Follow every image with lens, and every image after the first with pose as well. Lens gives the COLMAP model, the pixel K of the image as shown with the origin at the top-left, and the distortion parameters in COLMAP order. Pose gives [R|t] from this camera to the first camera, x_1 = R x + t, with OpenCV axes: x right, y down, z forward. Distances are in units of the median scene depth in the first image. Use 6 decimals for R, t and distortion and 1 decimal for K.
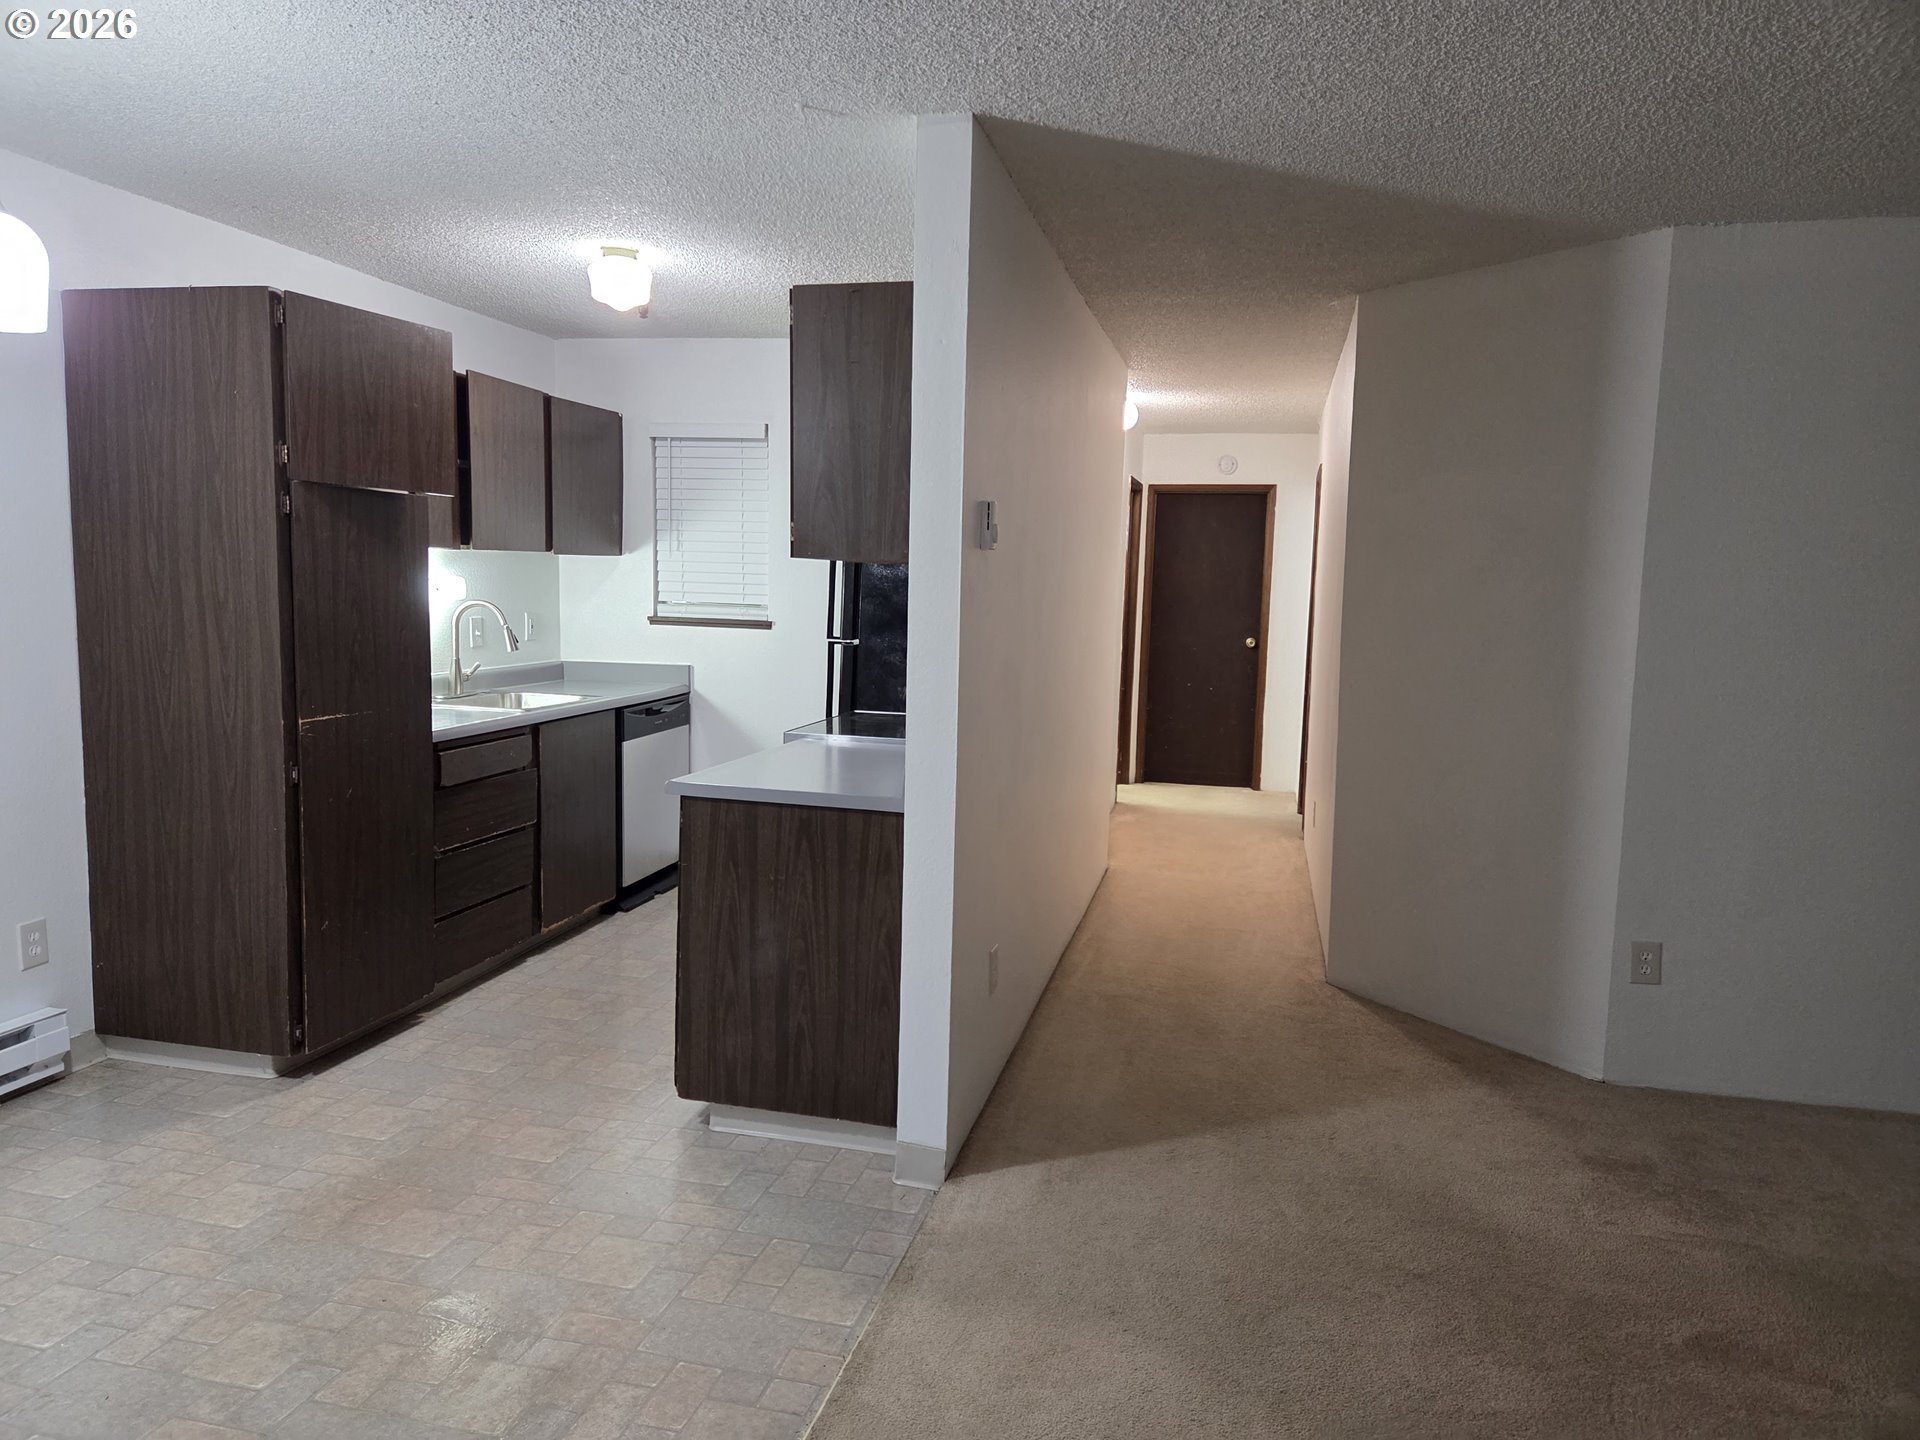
lens RADIAL K [[1276.6, 0, 958.9], [0, 1276.6, 713.8], [0, 0, 1]] dist [0.068447, -0.054907]
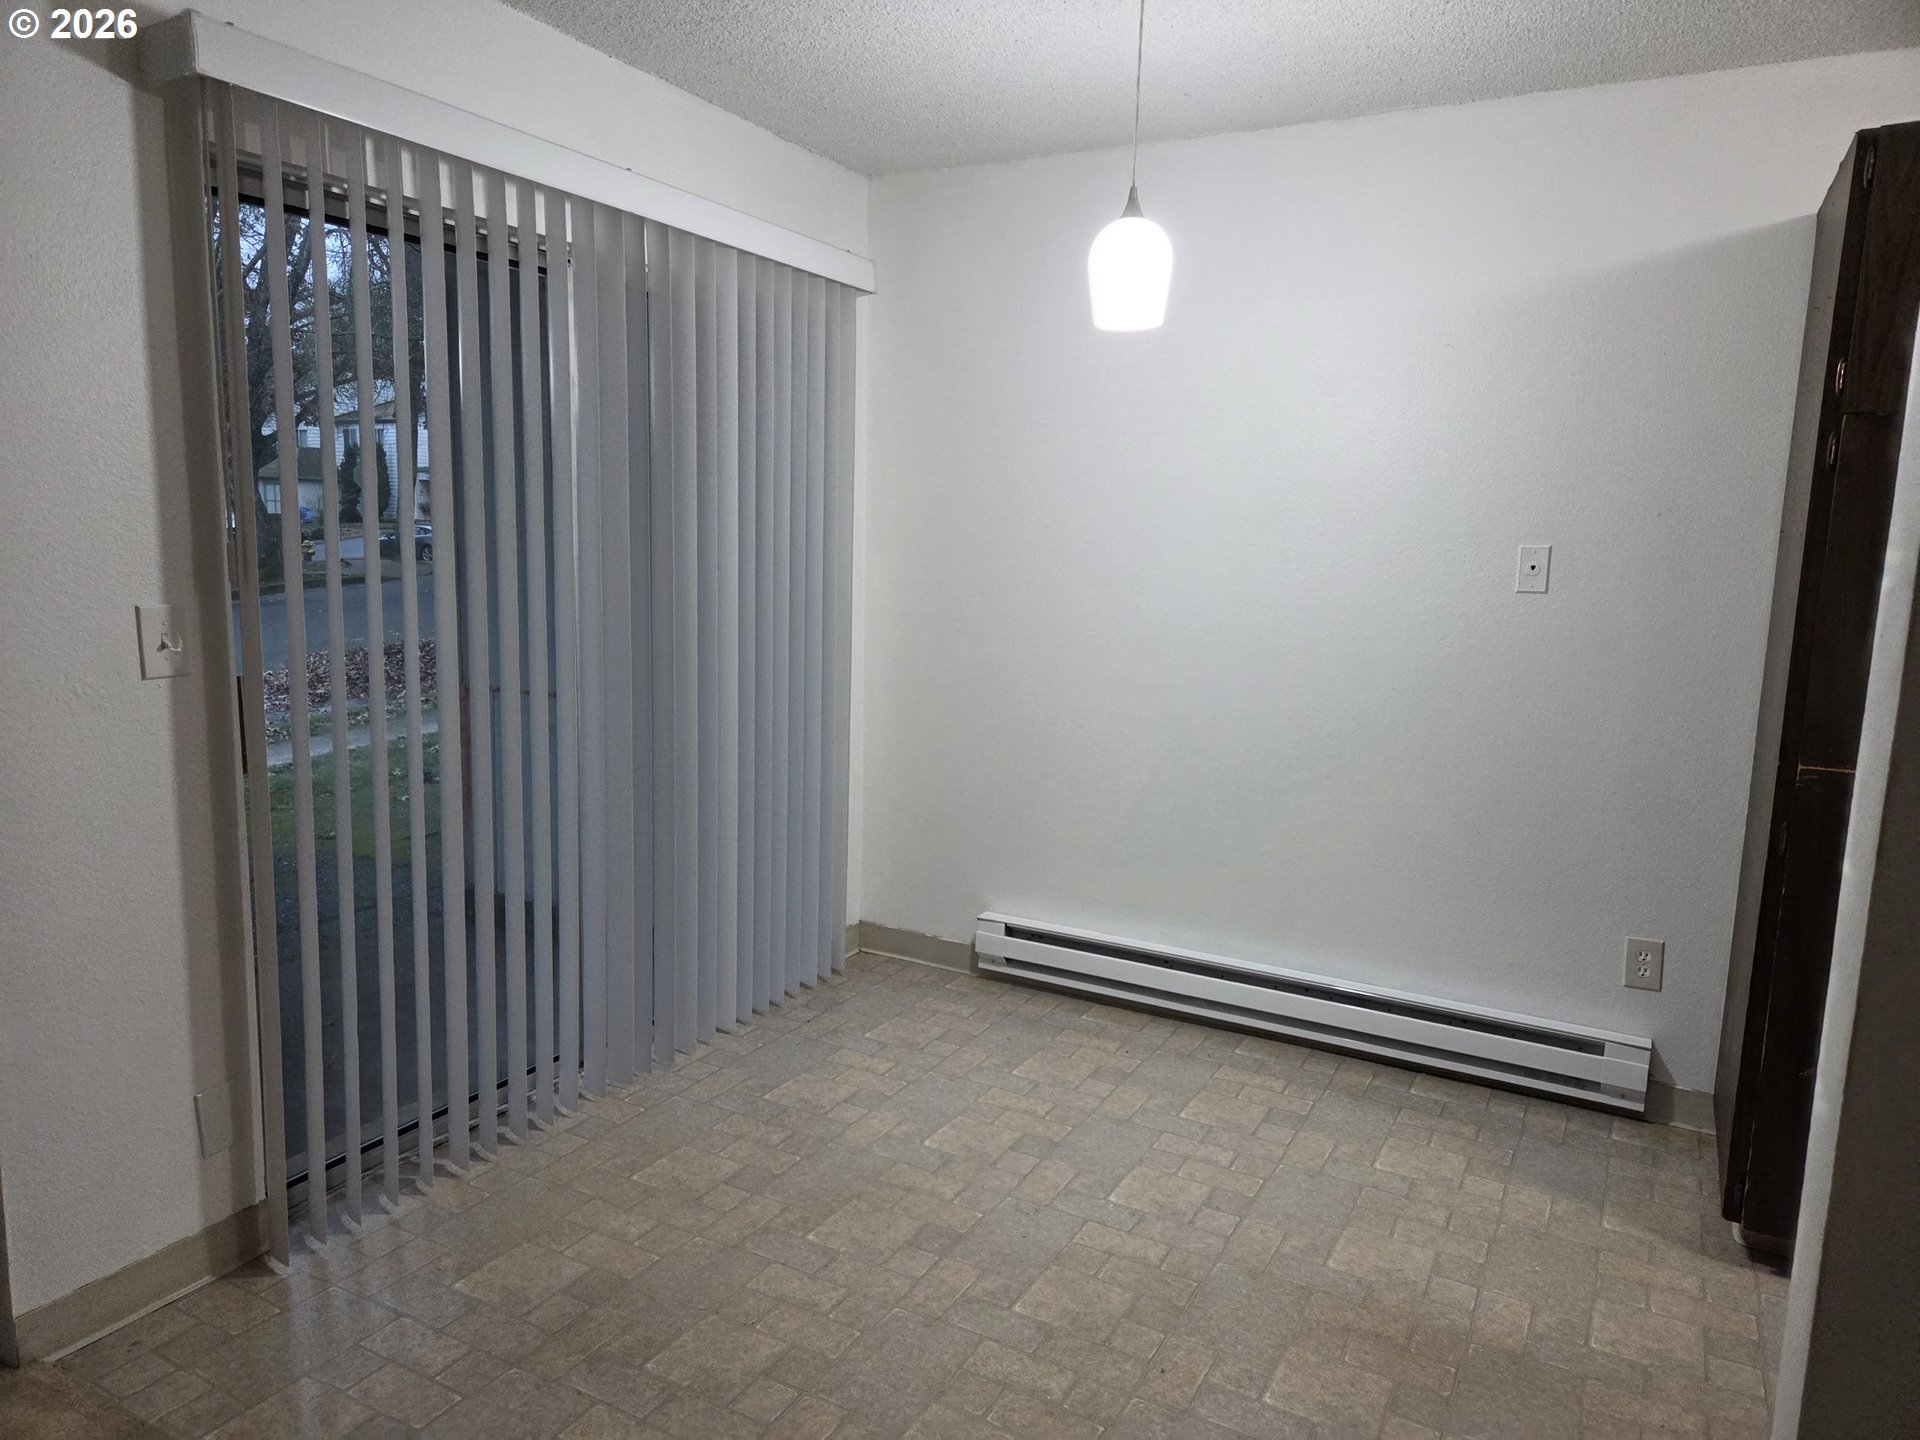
lens RADIAL K [[1276.6, 0, 959.9], [0, 1276.6, 722.4], [0, 0, 1]] dist [0.068447, -0.054907]
pose [[-0.263441, 0.105038, -0.958940, 0.273457], [-0.135862, 0.980107, 0.144681, -0.056757], [0.955060, 0.168398, -0.243929, 0.740187]]
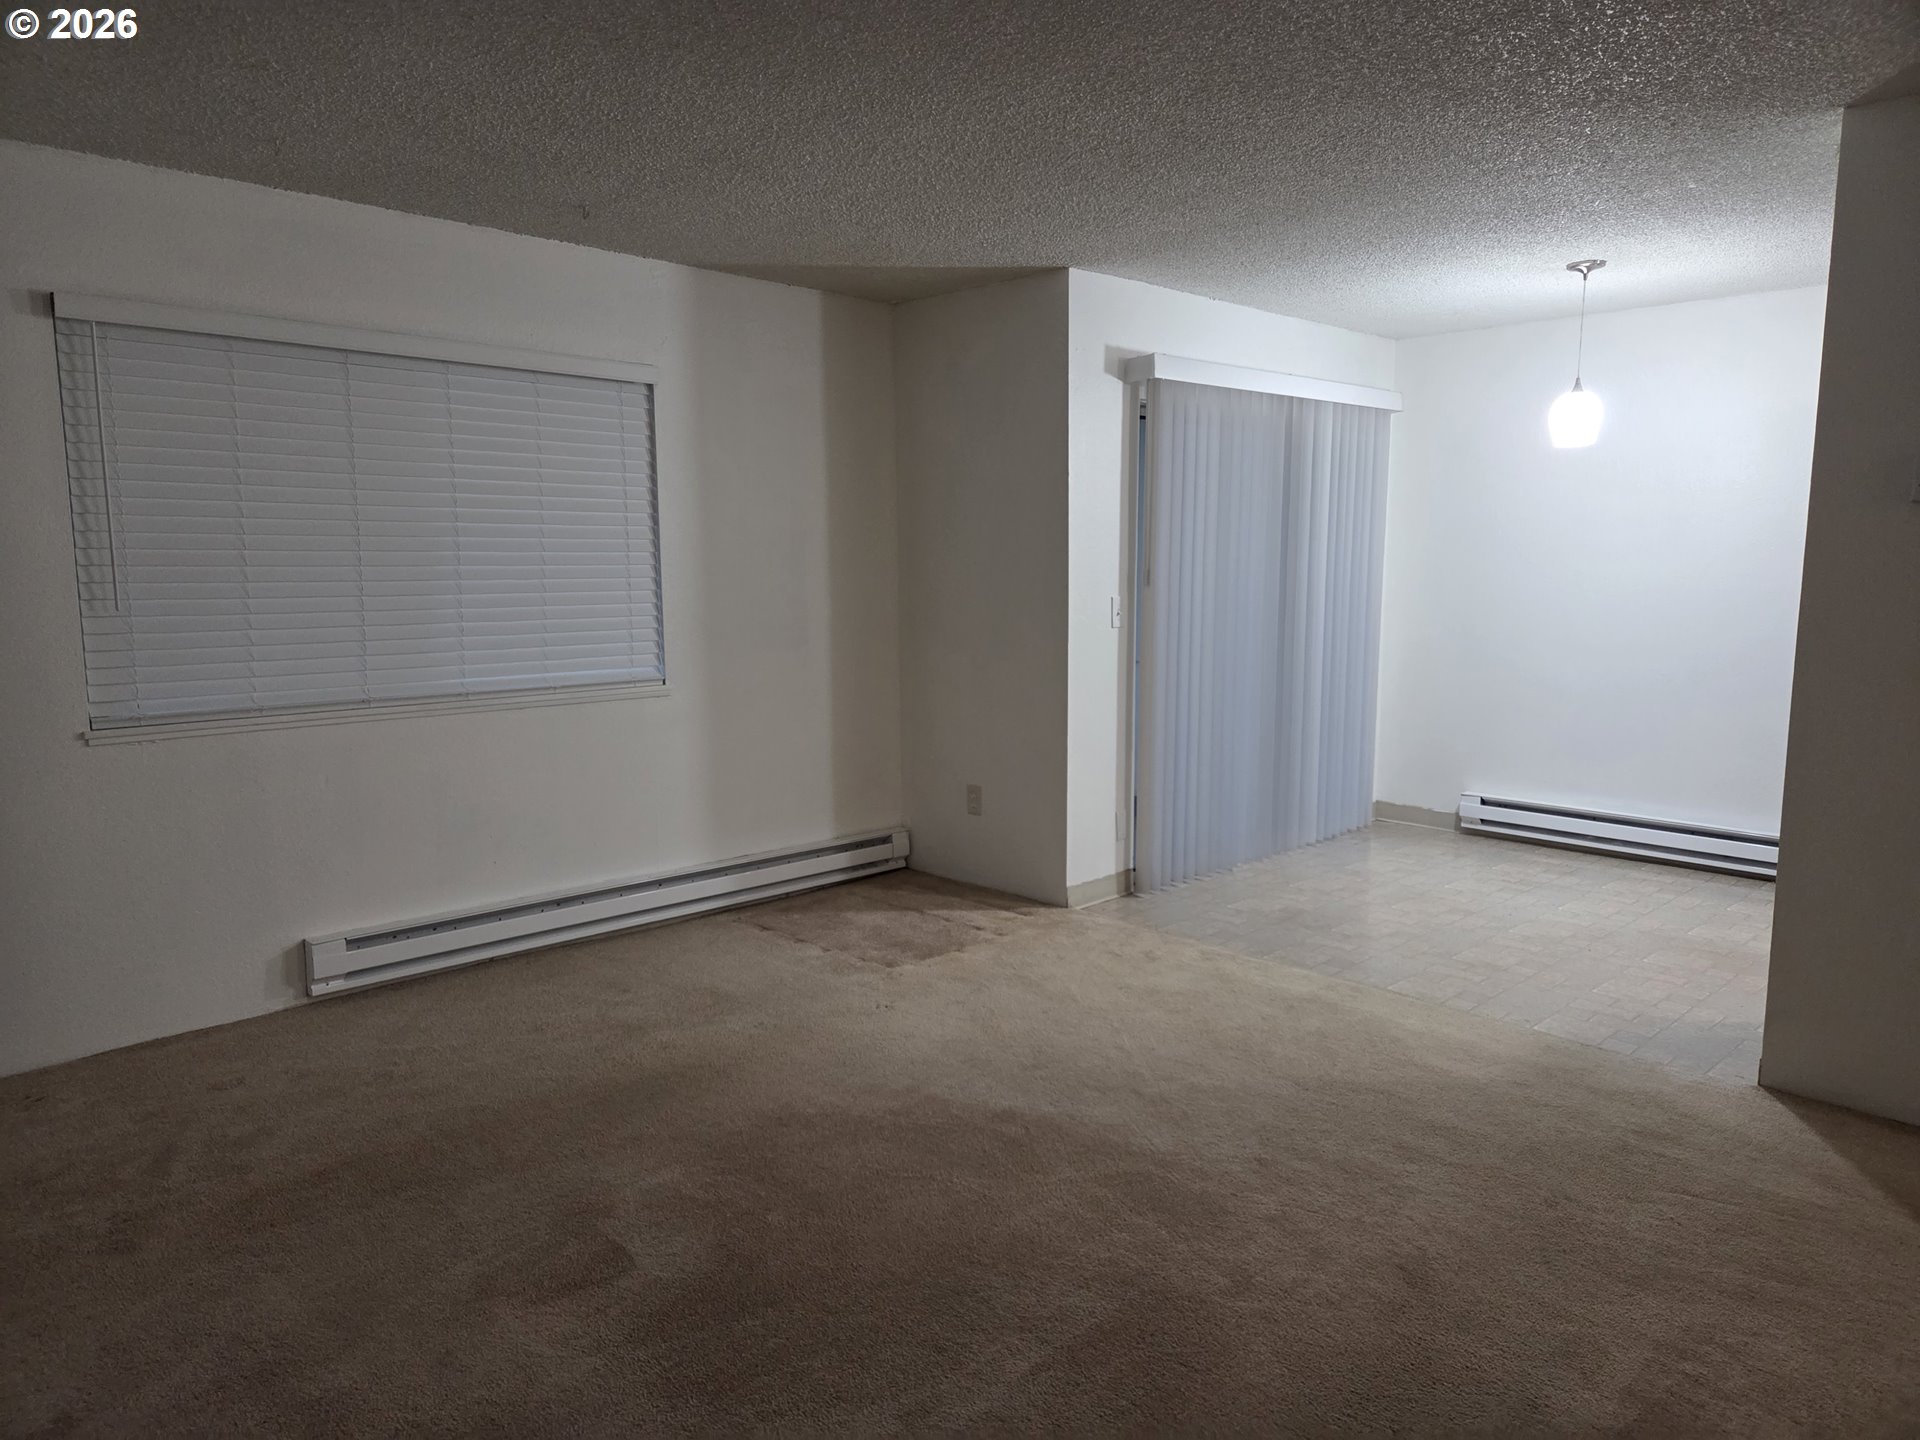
lens RADIAL K [[1276.6, 0, 955.9], [0, 1276.6, 726.8], [0, 0, 1]] dist [0.068447, -0.054907]
pose [[-0.536391, 0.083934, -0.839785, 1.112111], [-0.100943, 0.981519, 0.162574, -0.041842], [0.837911, 0.171974, -0.518006, 0.837205]]
